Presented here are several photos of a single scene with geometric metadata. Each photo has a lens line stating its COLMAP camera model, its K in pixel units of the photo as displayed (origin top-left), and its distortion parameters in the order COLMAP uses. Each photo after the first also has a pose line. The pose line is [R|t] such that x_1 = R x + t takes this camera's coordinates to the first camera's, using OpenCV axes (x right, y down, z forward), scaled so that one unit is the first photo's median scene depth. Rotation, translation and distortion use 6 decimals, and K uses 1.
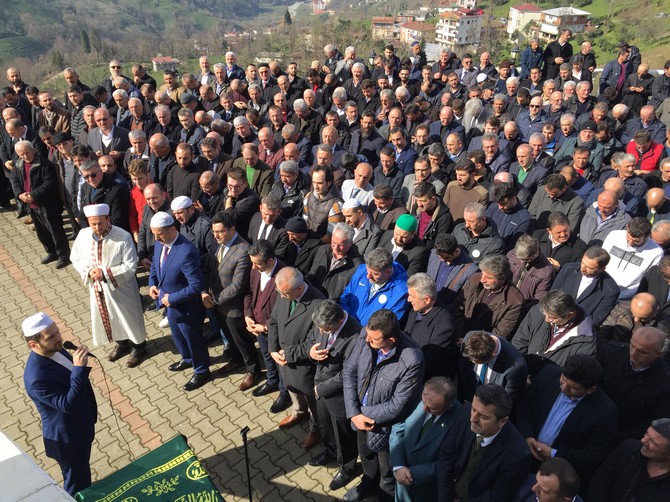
lens RADIAL K [[544.3, 0, 330.7], [0, 544.3, 247.6], [0, 0, 1]] dist [0.042920, -0.068773]
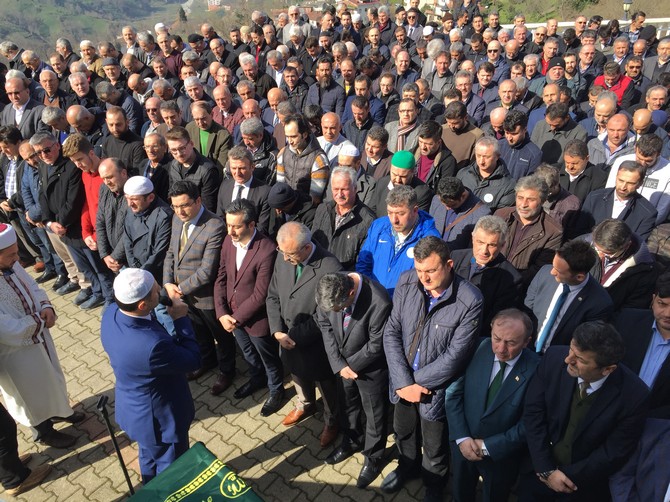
lens RADIAL K [[550.6, 0, 335.0], [0, 550.6, 251.0], [0, 0, 1]] dist [0.009891, -0.042661]
pose [[0.983007, -0.116785, 0.141630, -0.108045], [0.114641, 0.993135, 0.023234, 0.050316], [-0.143371, -0.006602, 0.989647, 0.136692]]
